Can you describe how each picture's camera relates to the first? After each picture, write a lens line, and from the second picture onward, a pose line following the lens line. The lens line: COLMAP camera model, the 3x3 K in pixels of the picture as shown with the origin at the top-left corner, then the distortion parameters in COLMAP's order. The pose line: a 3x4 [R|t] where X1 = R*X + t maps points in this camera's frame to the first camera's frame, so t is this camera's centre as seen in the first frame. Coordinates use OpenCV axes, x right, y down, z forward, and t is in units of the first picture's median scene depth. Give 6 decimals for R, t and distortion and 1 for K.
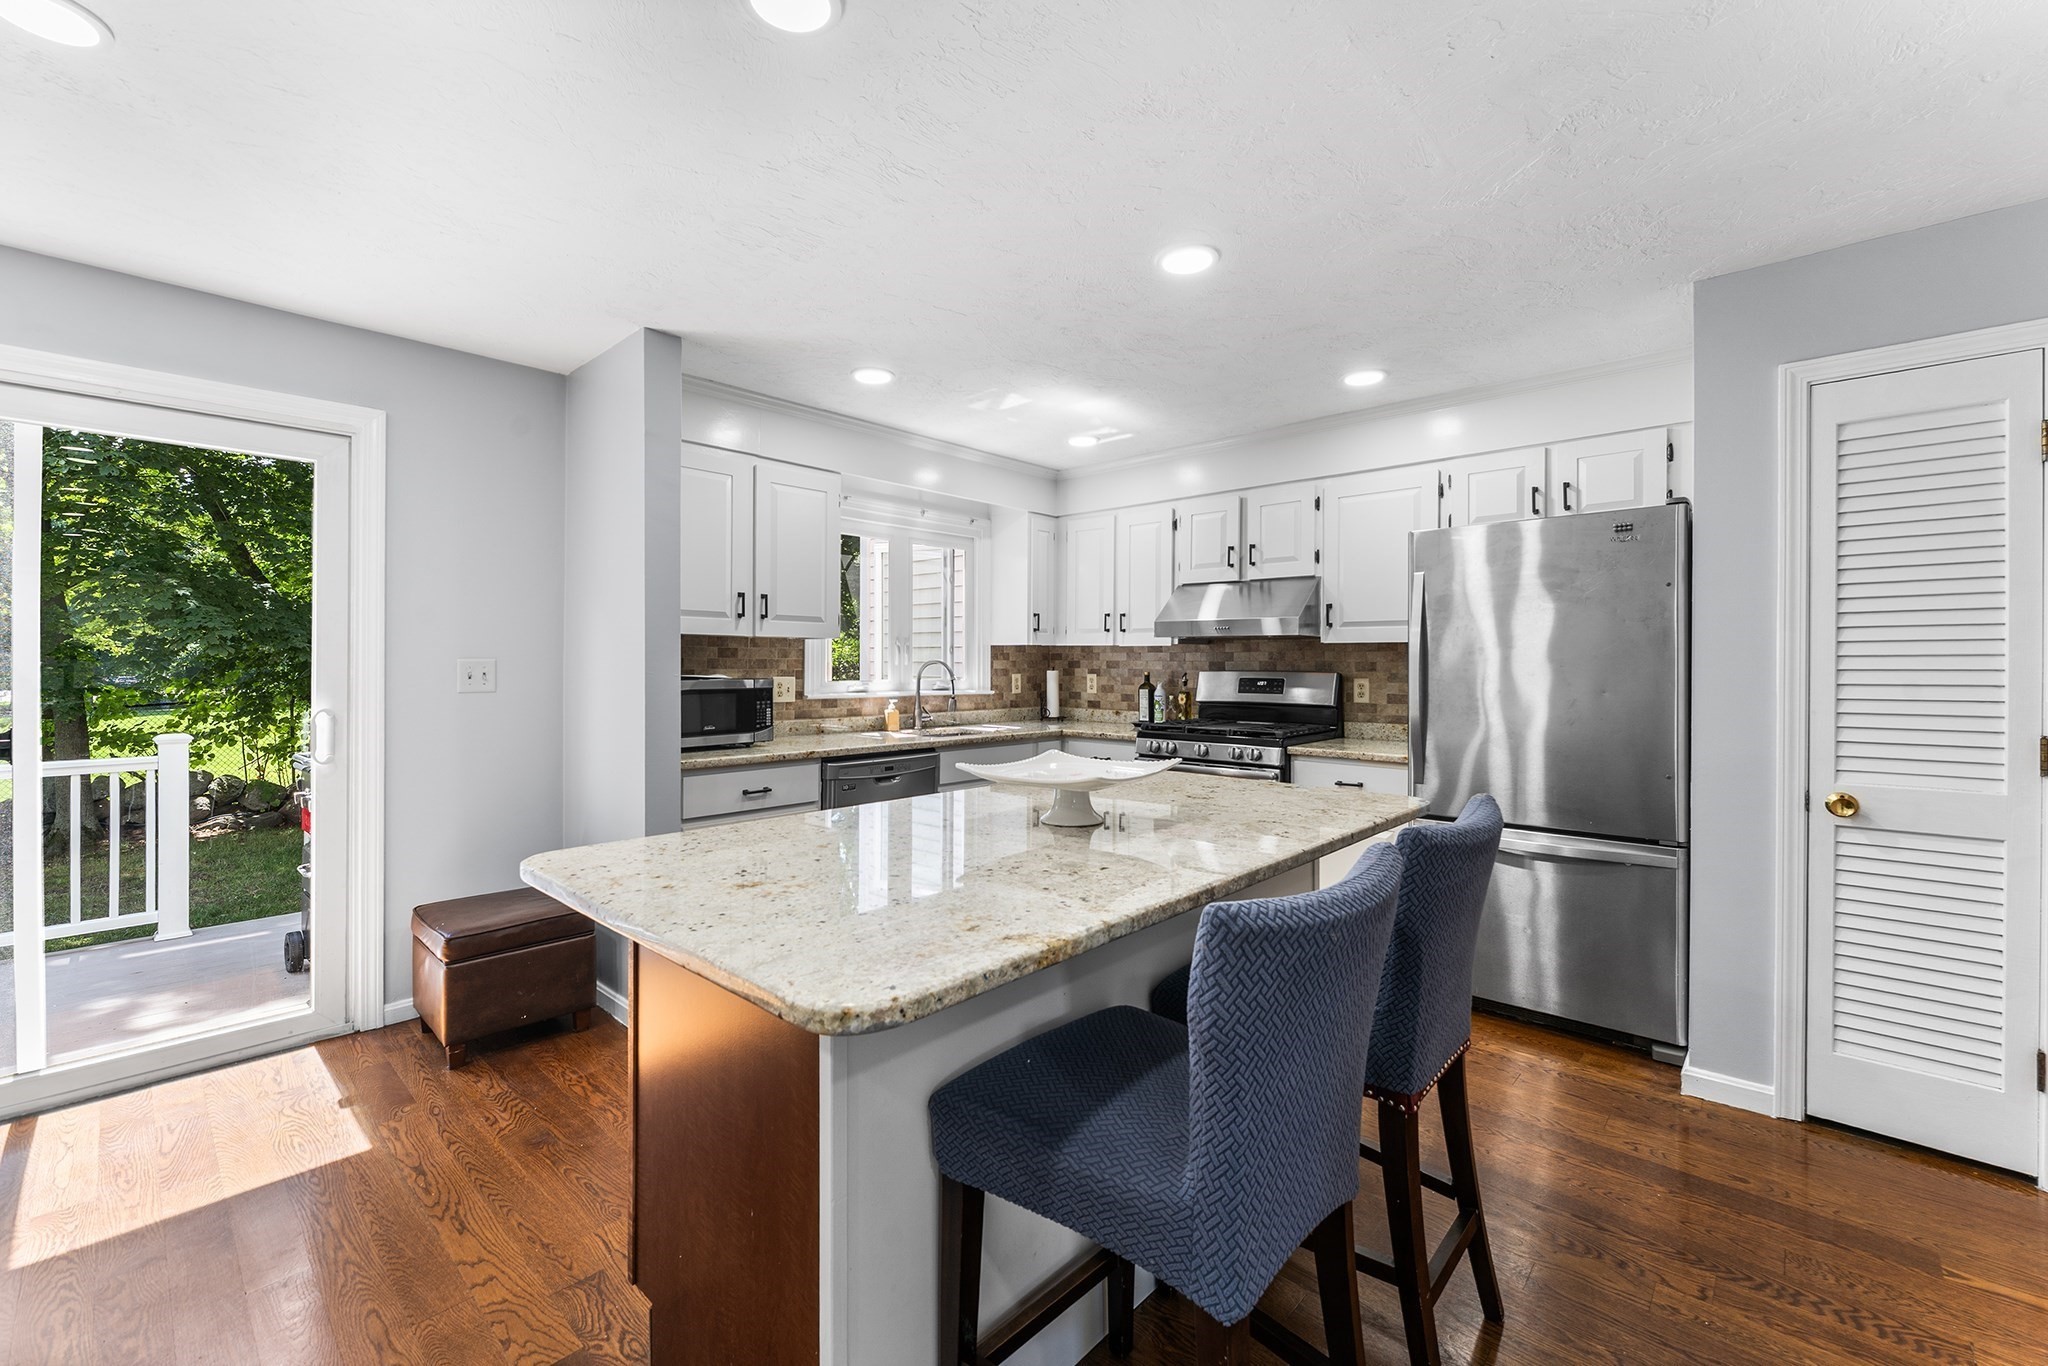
lens RADIAL K [[842.5, 0, 1014.2], [0, 842.5, 665.9], [0, 0, 1]] dist [-0.003027, -0.000060]
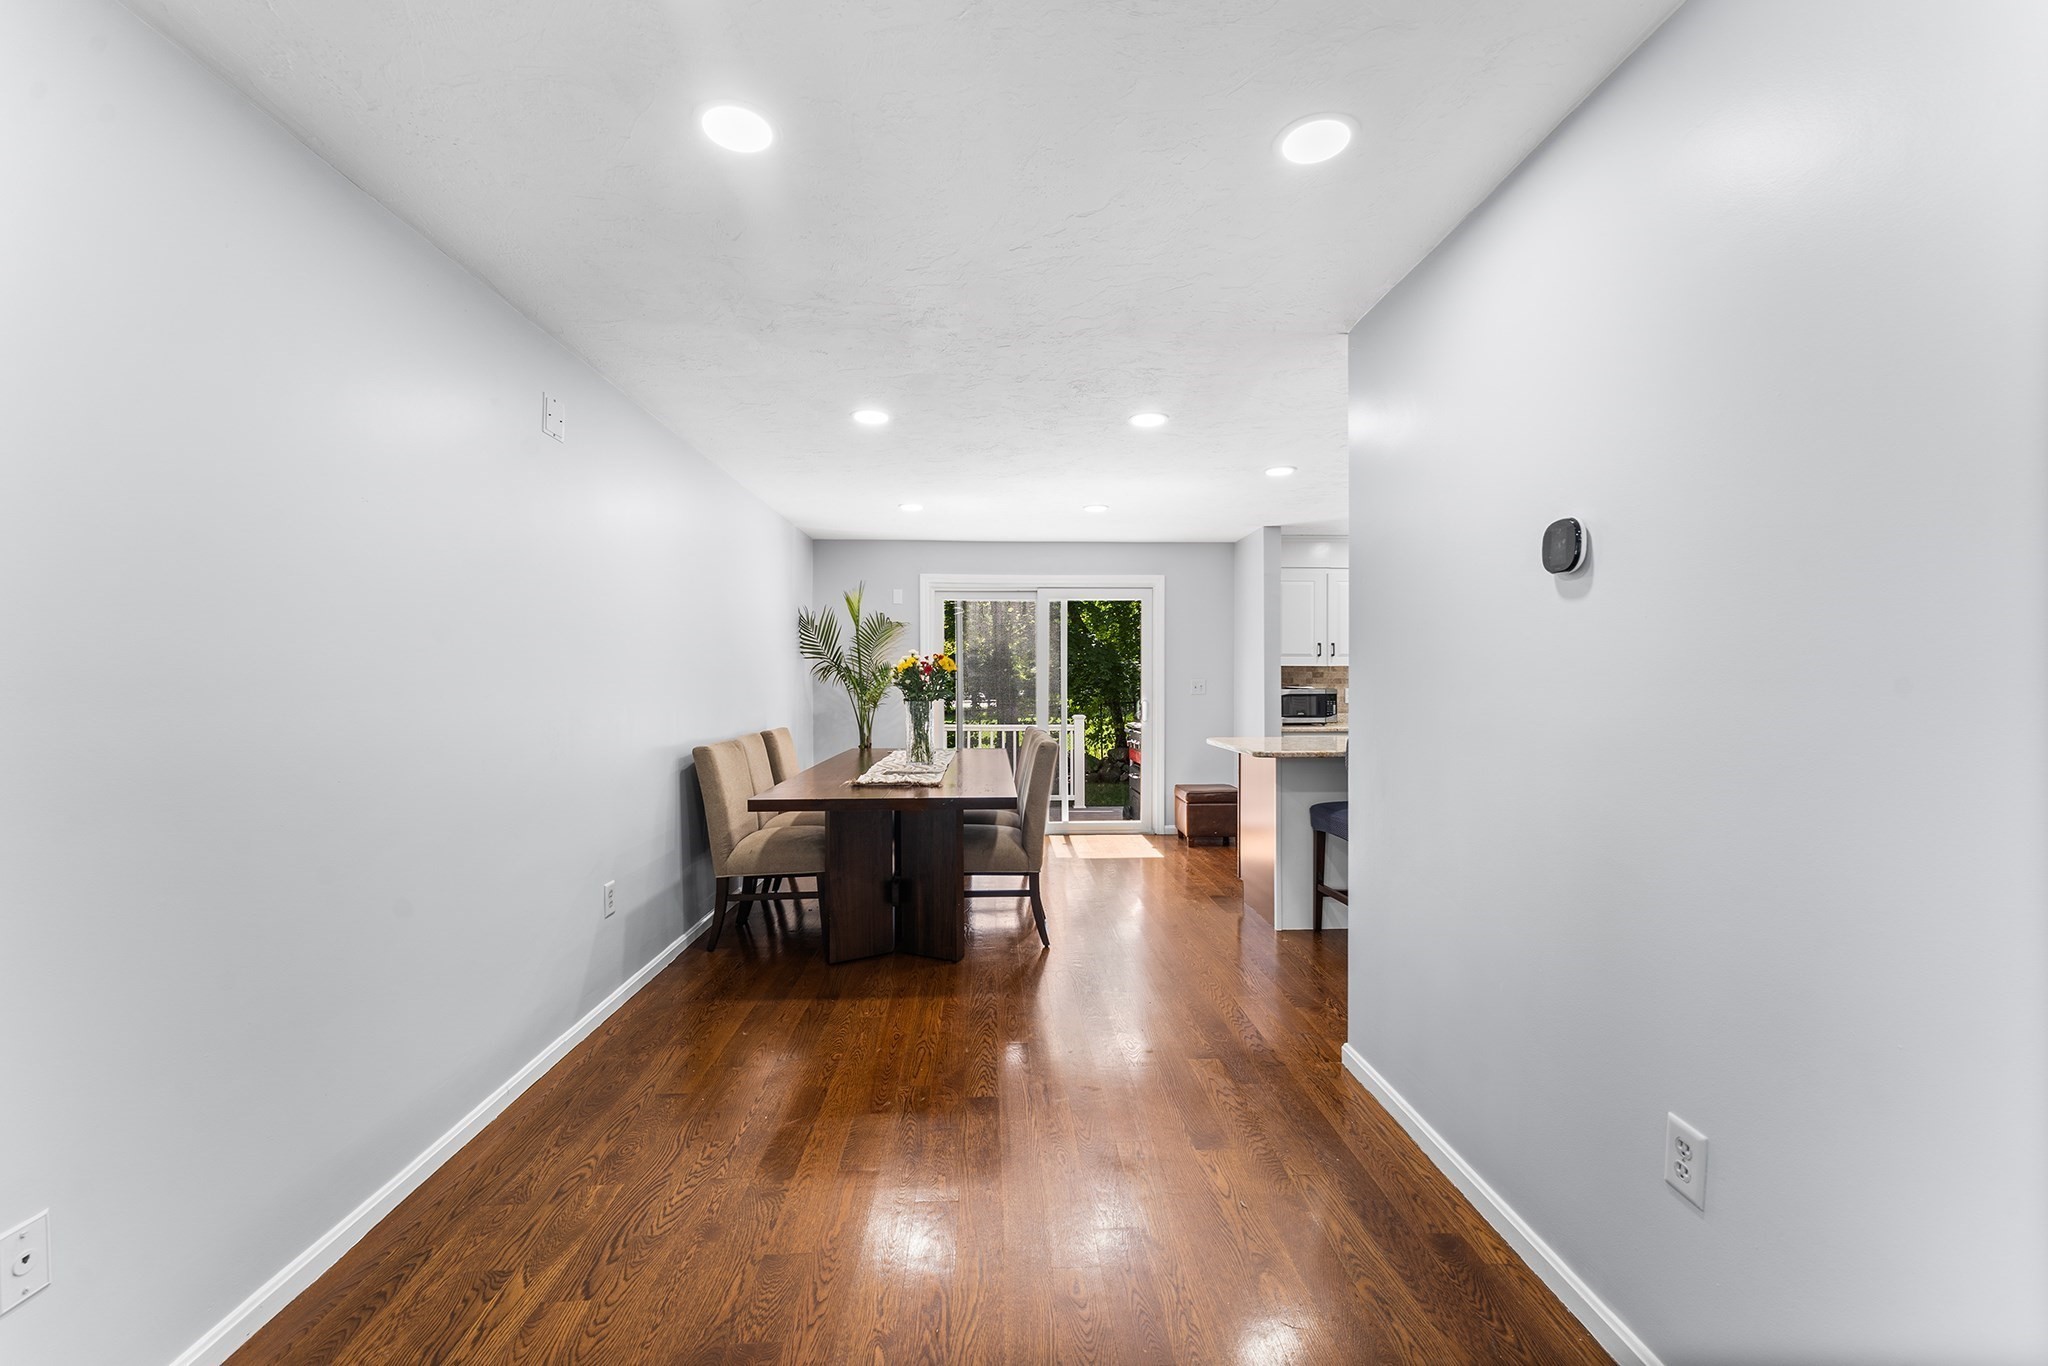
lens RADIAL K [[842.5, 0, 1033.1], [0, 842.5, 679.9], [0, 0, 1]] dist [-0.003027, -0.000060]
pose [[0.714409, -0.005600, -0.699706, 0.552341], [0.002685, 0.999983, -0.005262, 0.003388], [0.699723, 0.001881, 0.714412, -0.815140]]
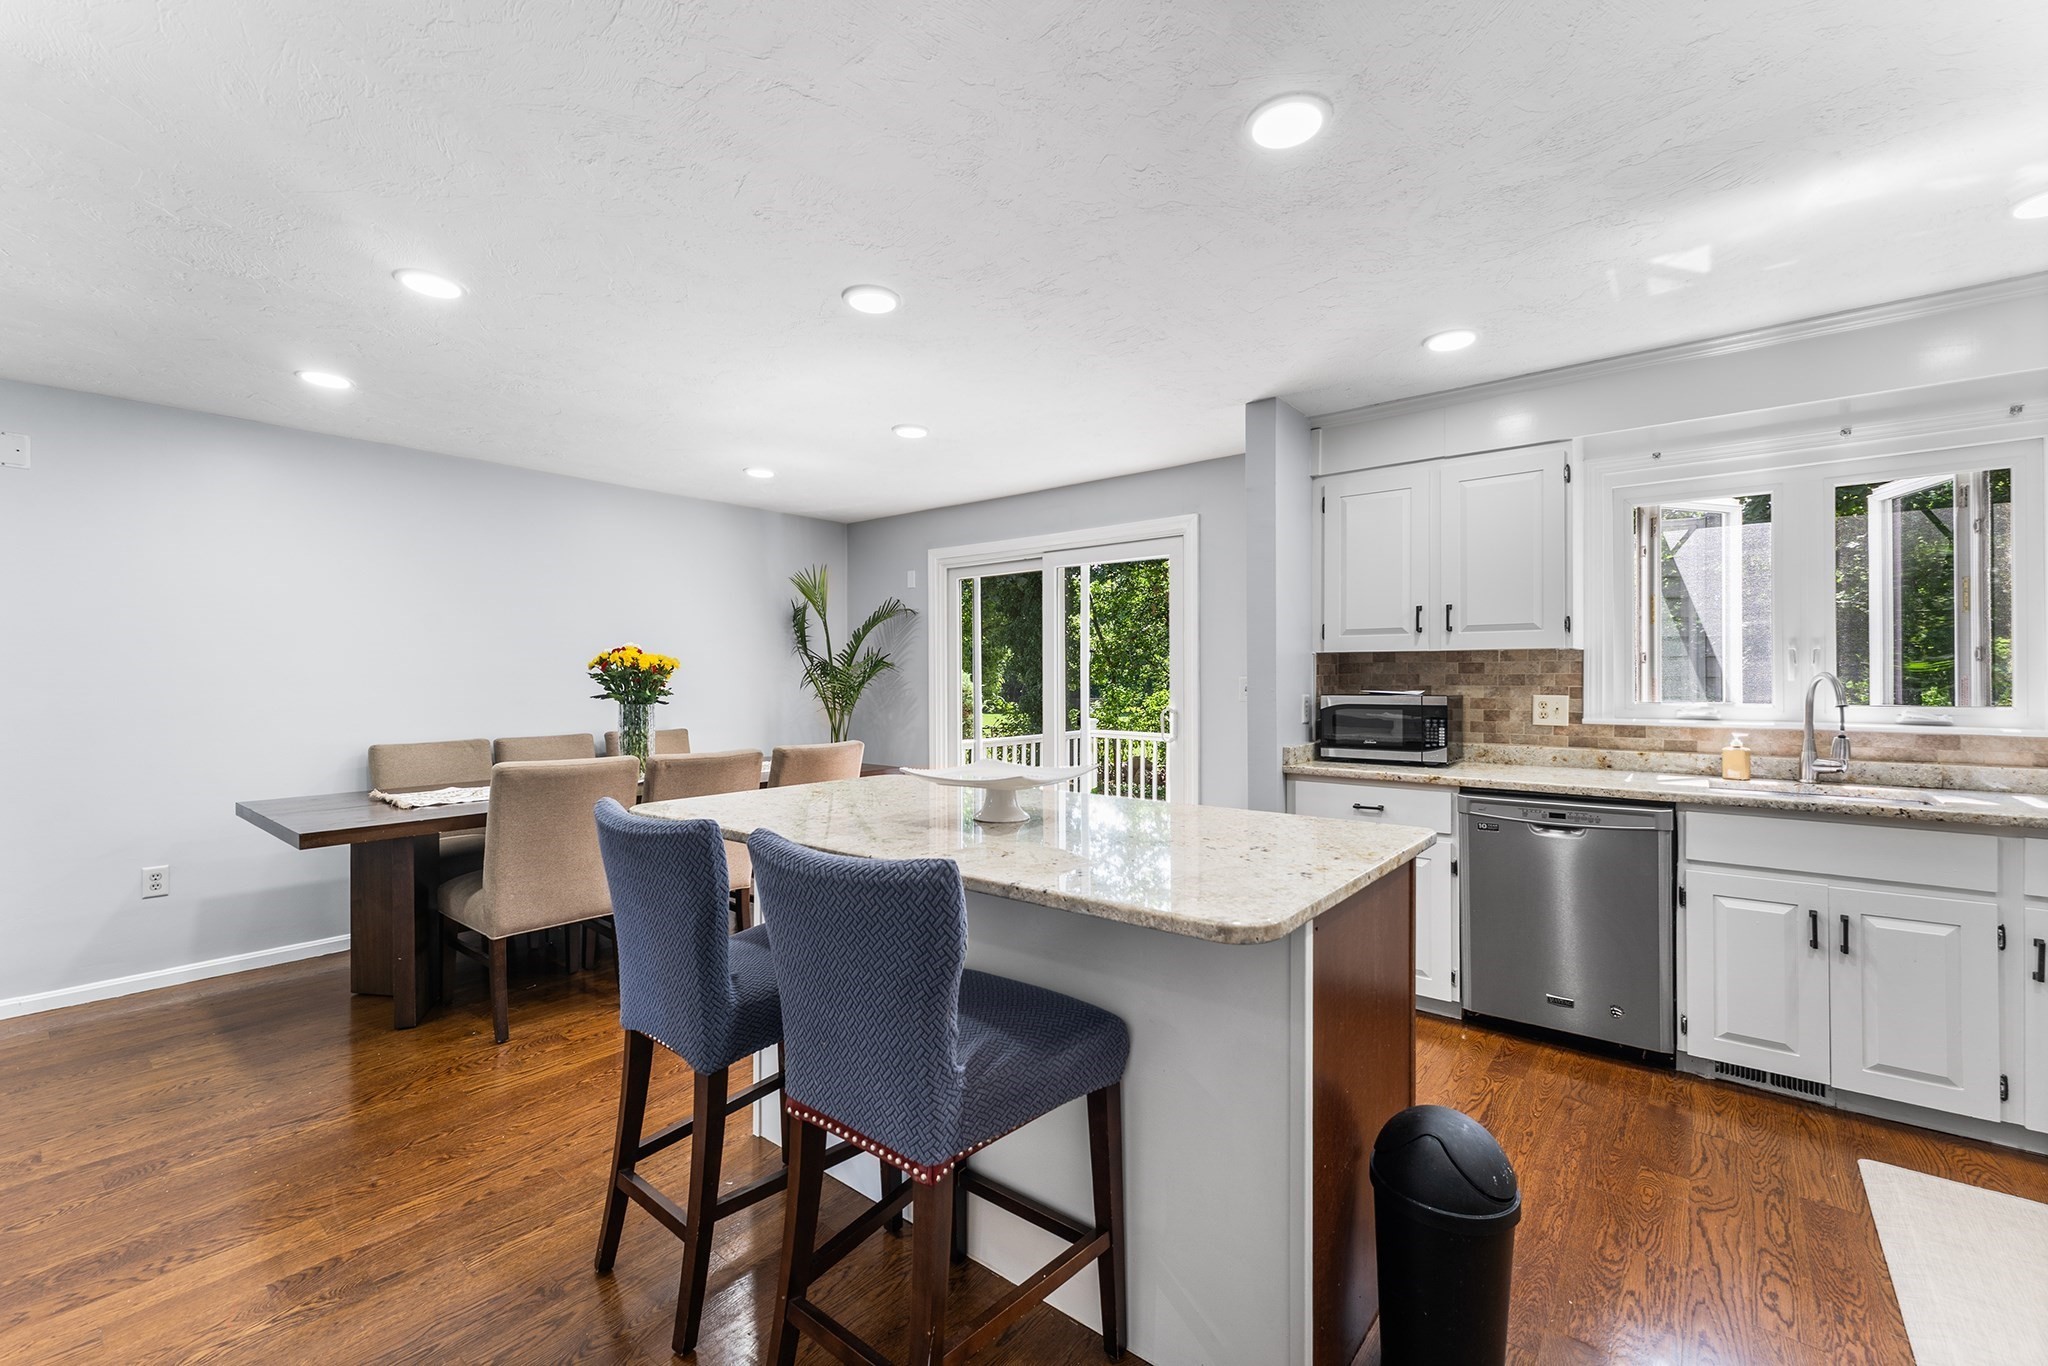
lens RADIAL K [[842.5, 0, 1014.5], [0, 842.5, 682.3], [0, 0, 1]] dist [-0.003027, -0.000060]
pose [[0.065988, -0.001637, -0.997819, 0.627948], [-0.002708, 0.999995, -0.001819, 0.003764], [0.997817, 0.002822, 0.065984, 0.488526]]
